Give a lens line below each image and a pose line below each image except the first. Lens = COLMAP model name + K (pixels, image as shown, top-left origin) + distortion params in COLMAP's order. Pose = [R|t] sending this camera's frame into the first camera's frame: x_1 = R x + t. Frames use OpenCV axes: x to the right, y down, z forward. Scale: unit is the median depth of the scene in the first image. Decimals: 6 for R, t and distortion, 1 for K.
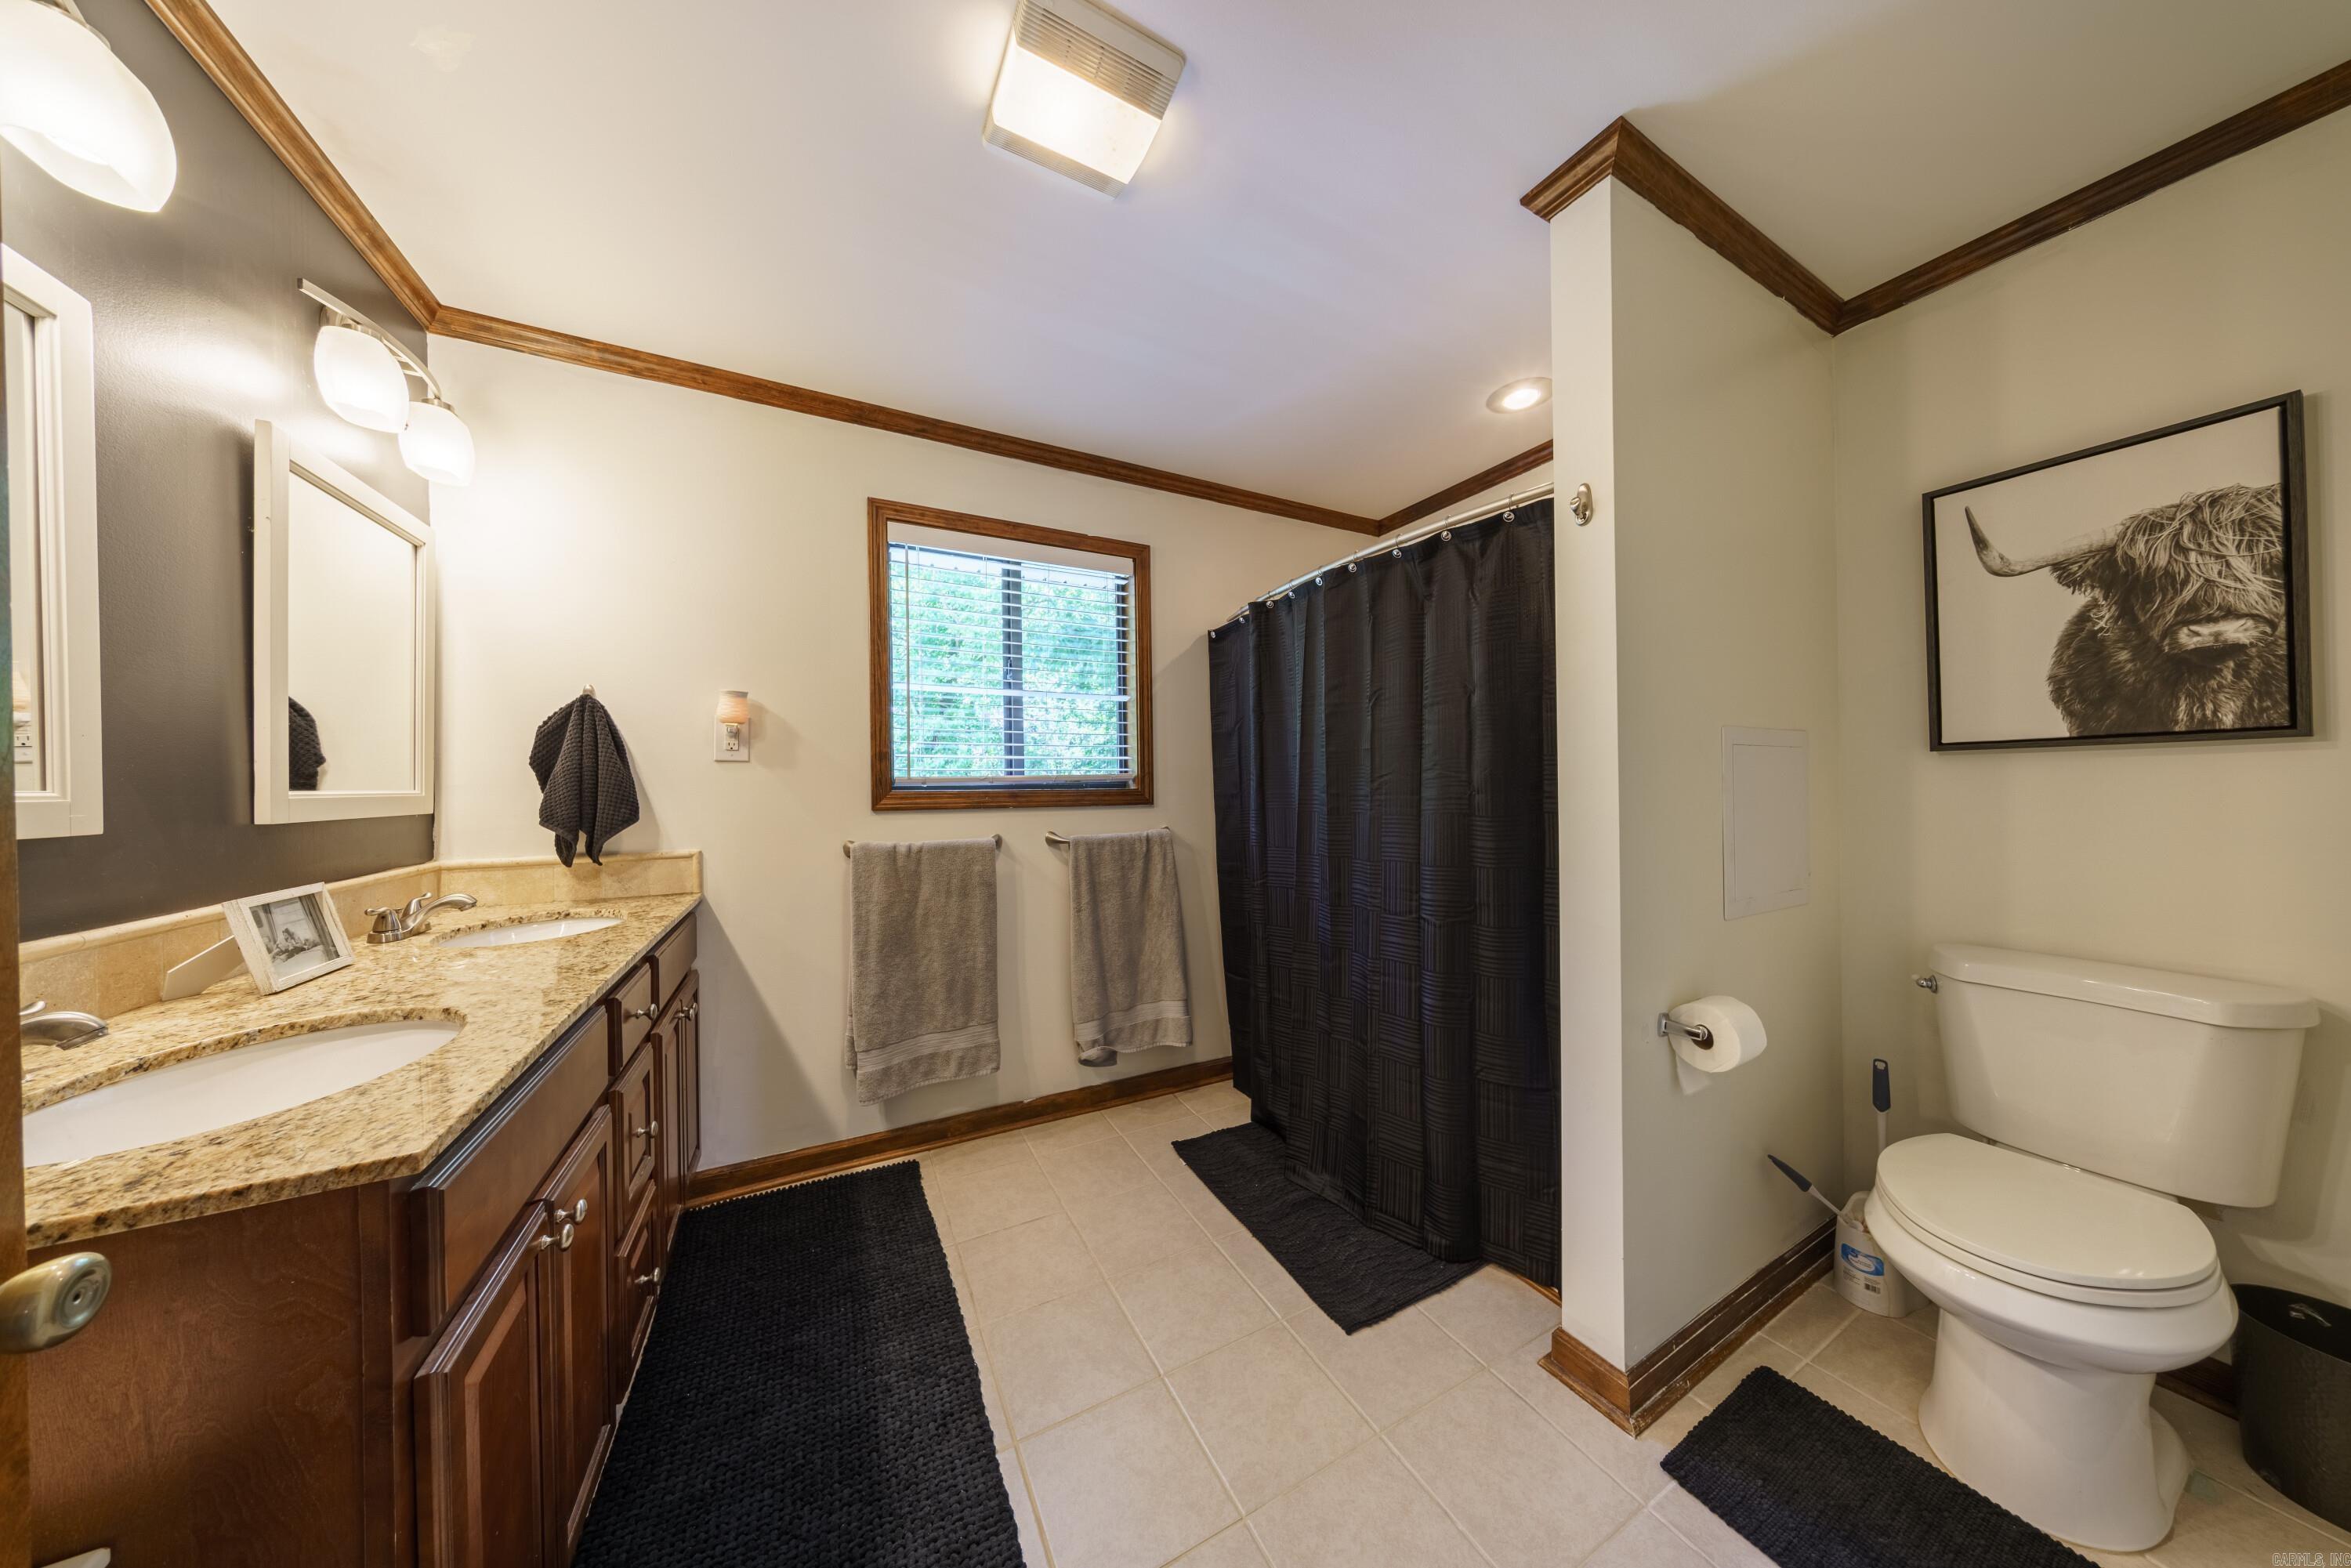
lens RADIAL K [[670.6, 0, 1172.1], [0, 670.6, 784.2], [0, 0, 1]] dist [-0.004990, 0.000157]
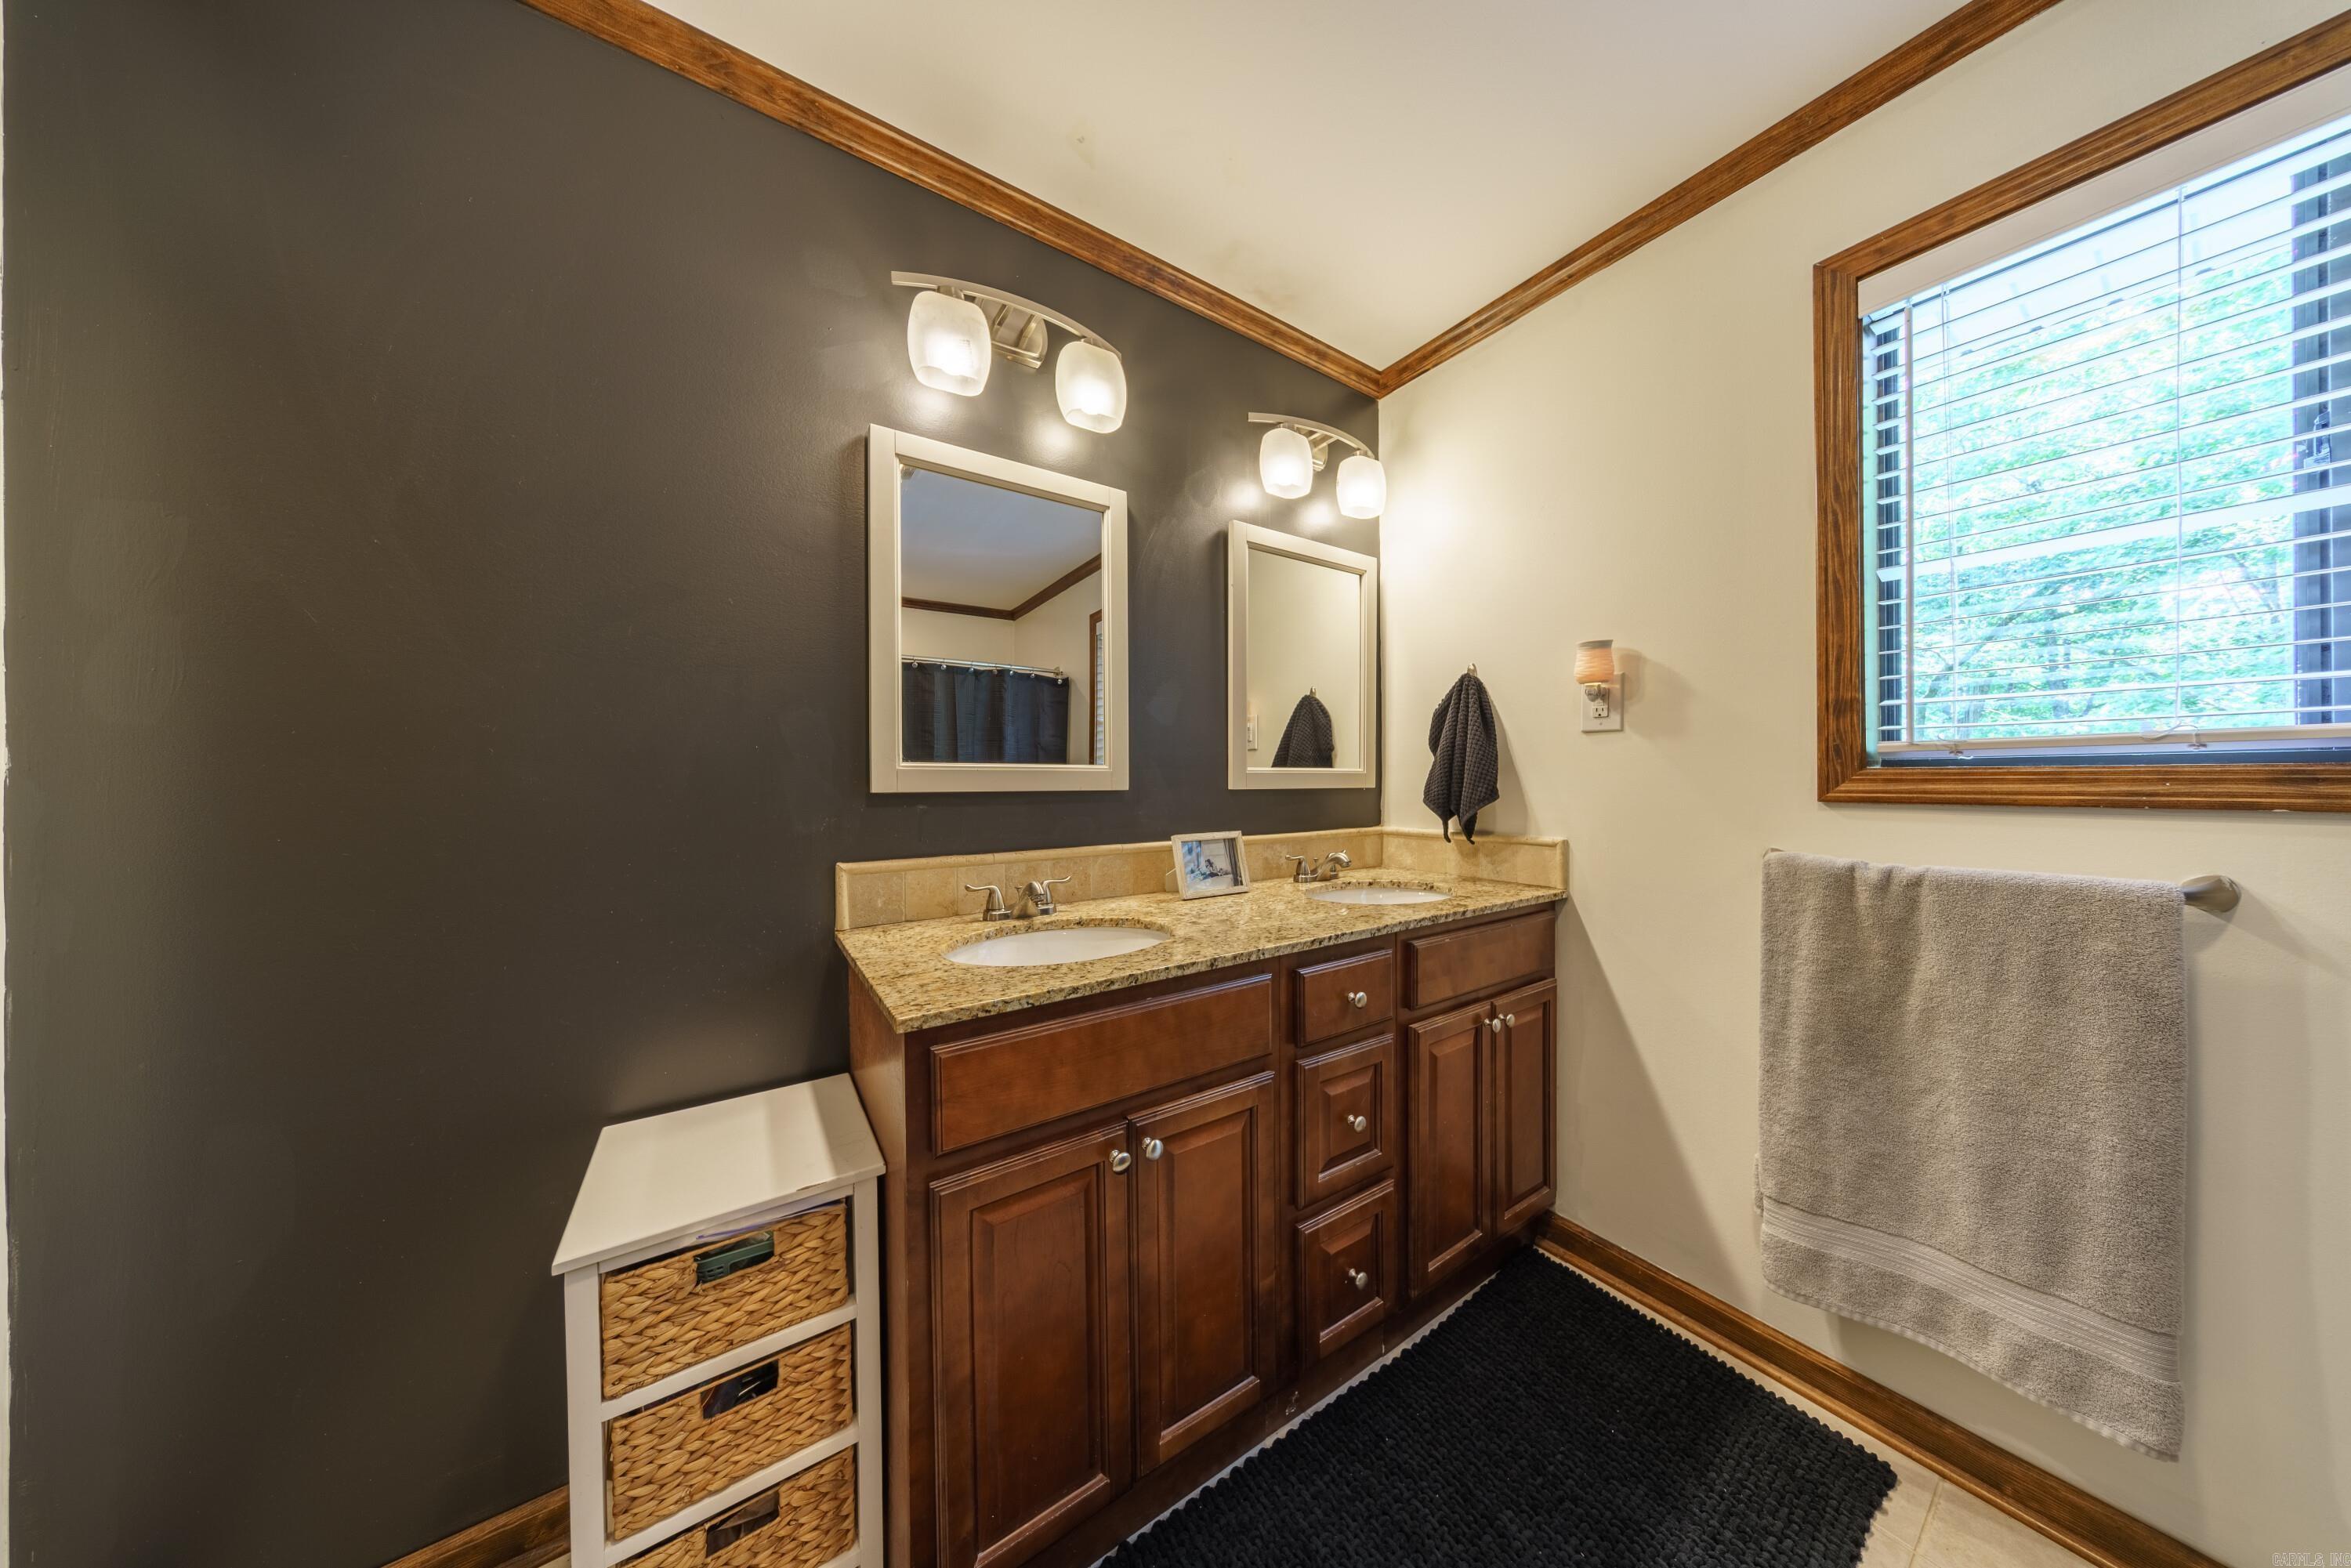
lens RADIAL K [[670.6, 0, 1172.1], [0, 670.6, 784.2], [0, 0, 1]] dist [-0.004990, 0.000157]
pose [[0.097170, 0.012855, -0.995185, 0.081306], [0.003911, 0.999904, 0.013298, 0.015805], [0.995260, -0.005184, 0.097110, 0.414956]]
